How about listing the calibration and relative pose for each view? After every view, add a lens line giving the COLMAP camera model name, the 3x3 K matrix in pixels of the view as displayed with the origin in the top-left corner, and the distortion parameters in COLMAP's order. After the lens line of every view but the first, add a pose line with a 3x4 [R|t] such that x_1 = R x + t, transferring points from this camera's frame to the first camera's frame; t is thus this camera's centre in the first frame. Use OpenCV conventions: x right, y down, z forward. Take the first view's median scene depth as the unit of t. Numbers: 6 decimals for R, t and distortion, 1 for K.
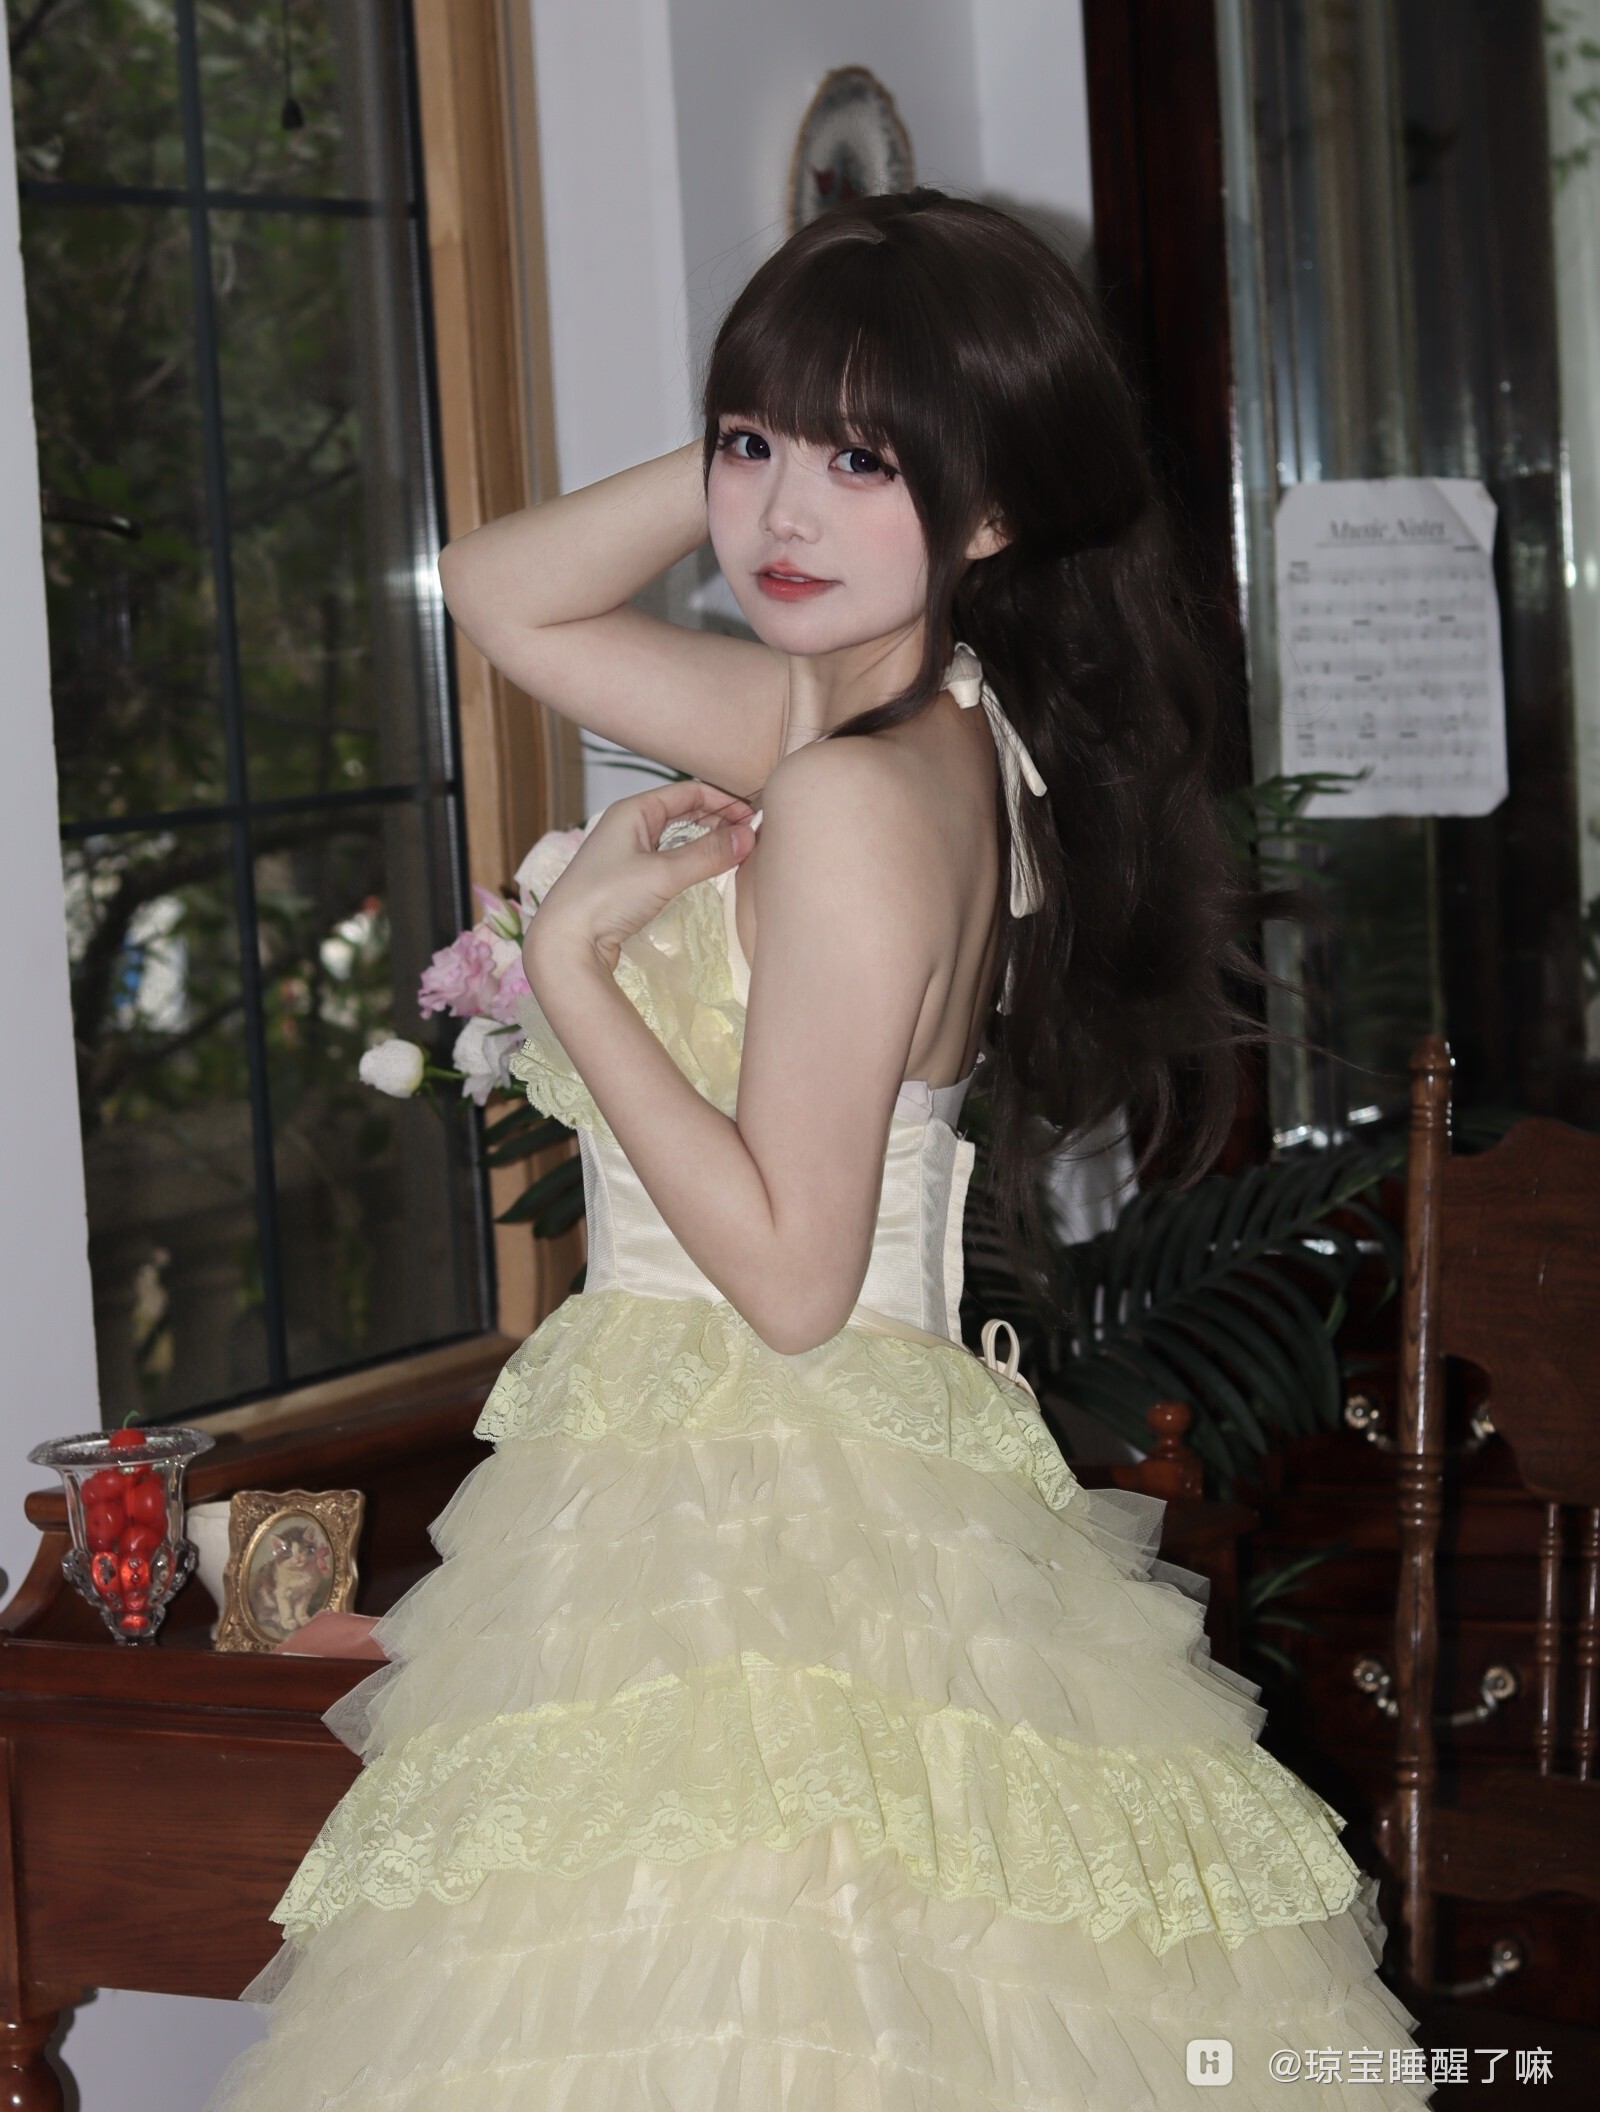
lens RADIAL K [[5833.0, 0, 799.8], [0, 5833.0, 1055.1], [0, 0, 1]] dist [-0.019025, 0.000000]
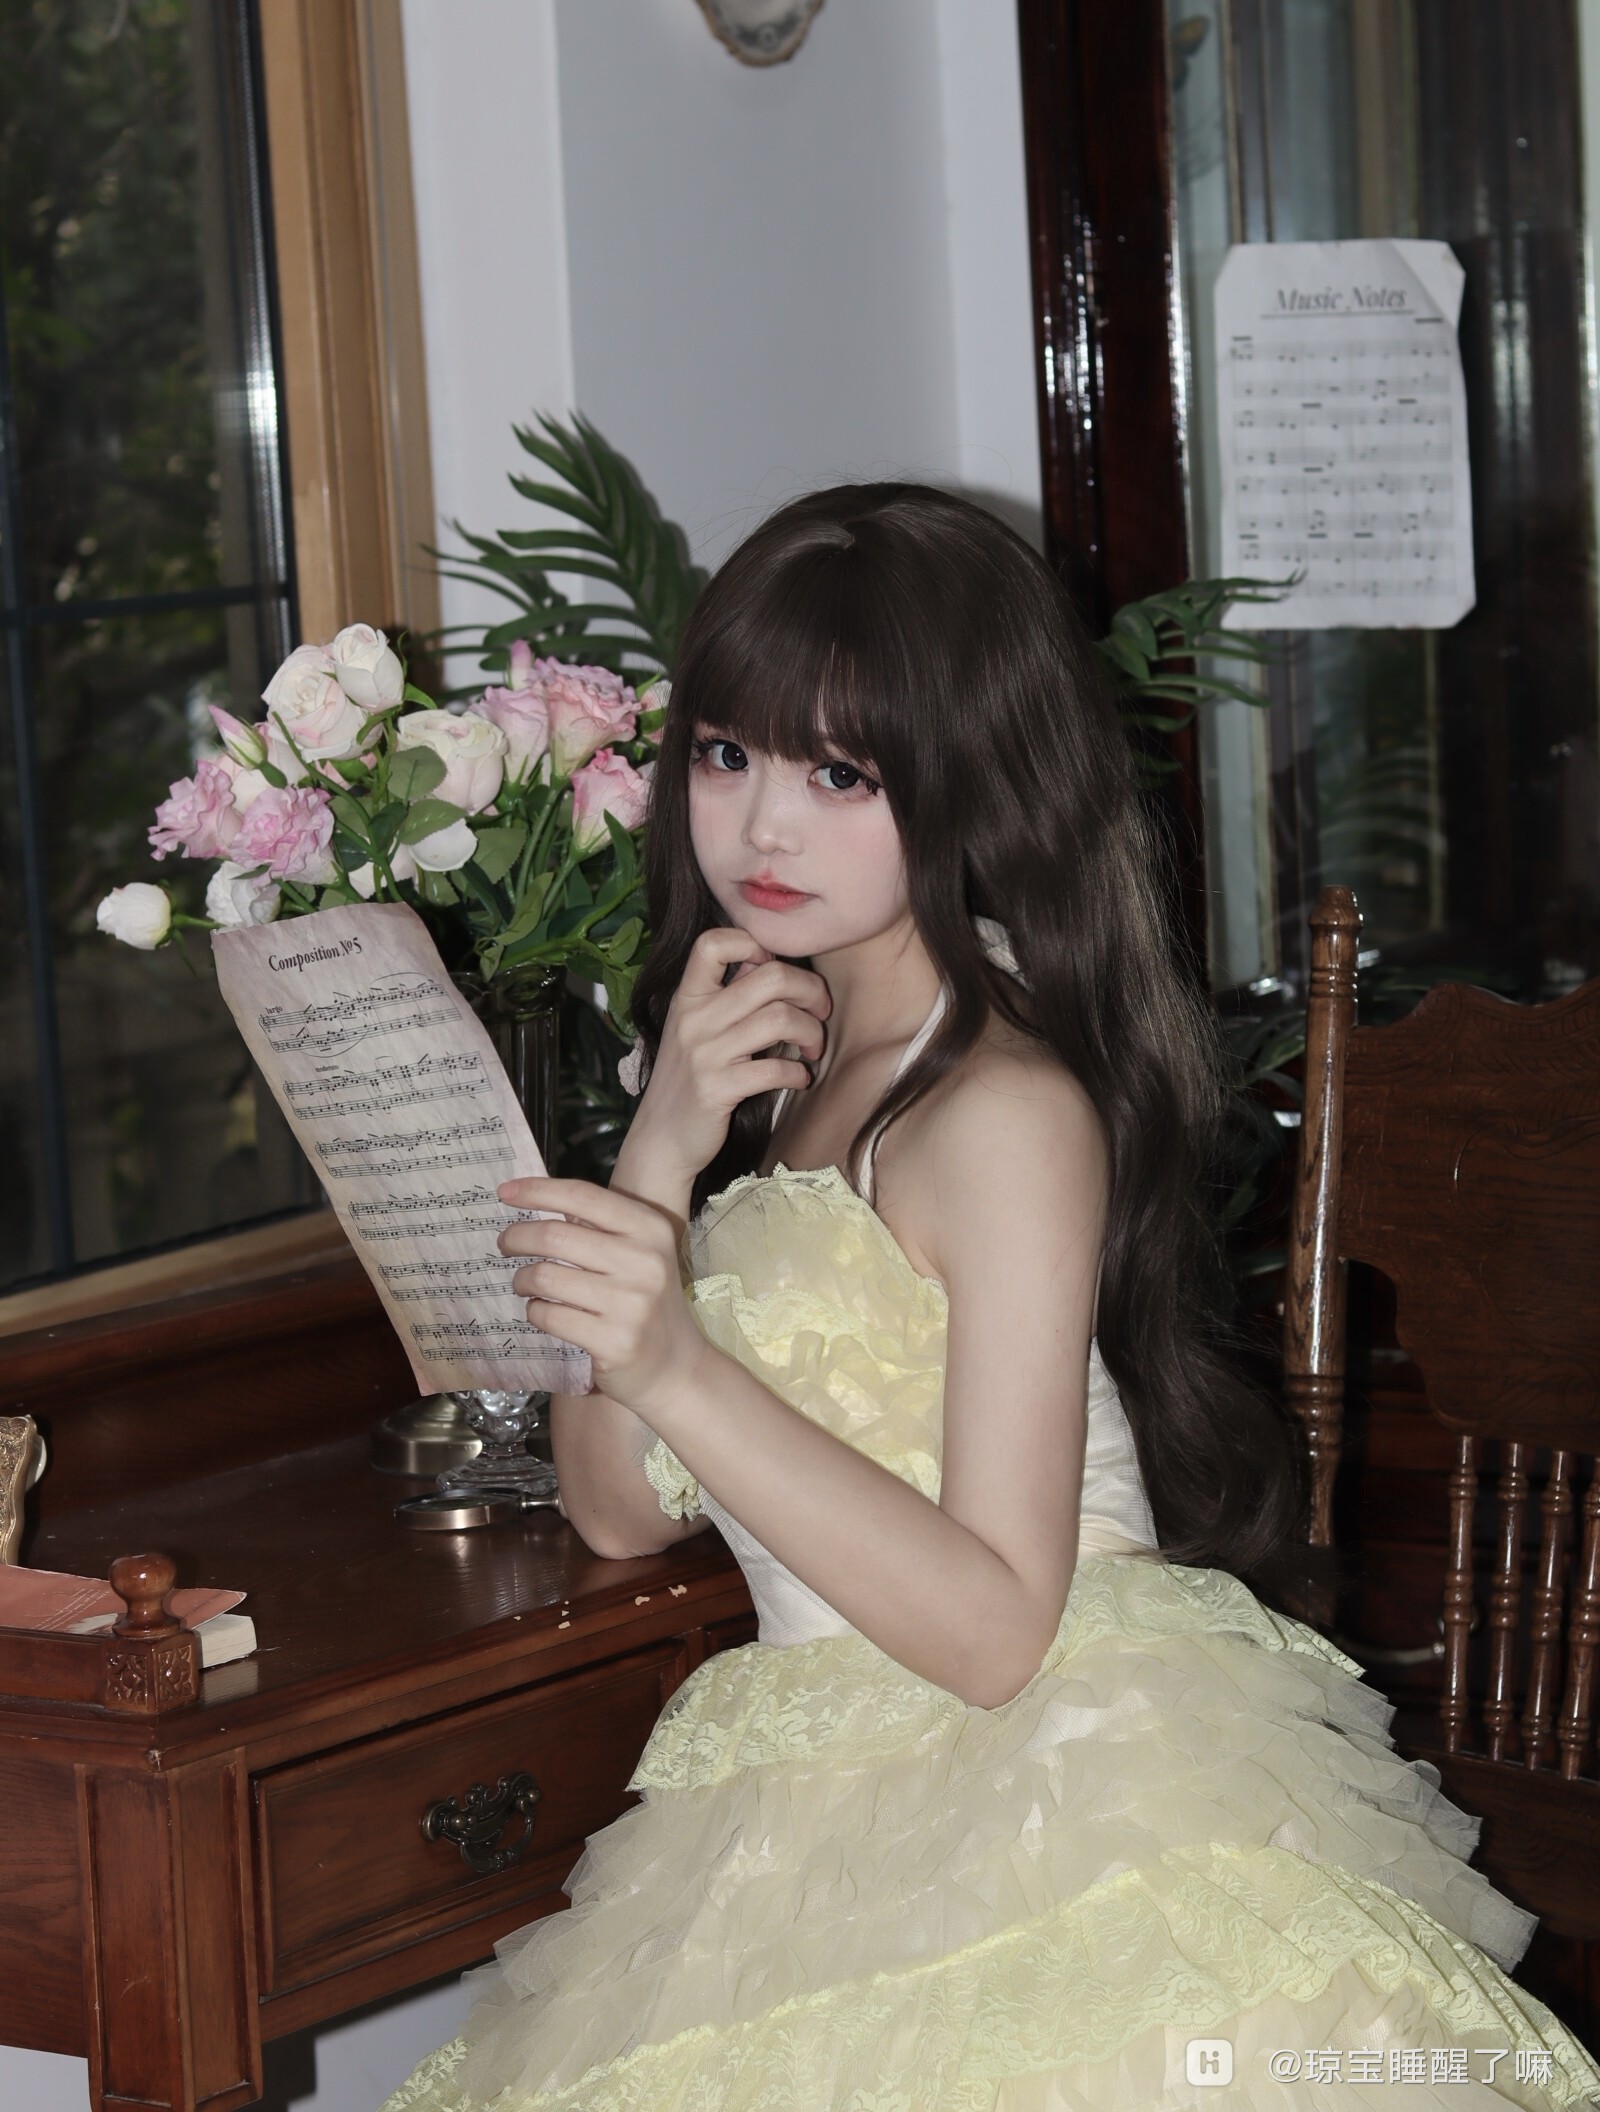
lens RADIAL K [[5833.0, 0, 802.0], [0, 5833.0, 1058.5], [0, 0, 1]] dist [-0.019025, 0.000000]
pose [[0.999149, 0.007606, -0.040530, 0.056723], [-0.006208, 0.999385, 0.034511, -0.006248], [0.040768, -0.034230, 0.998582, 0.123549]]
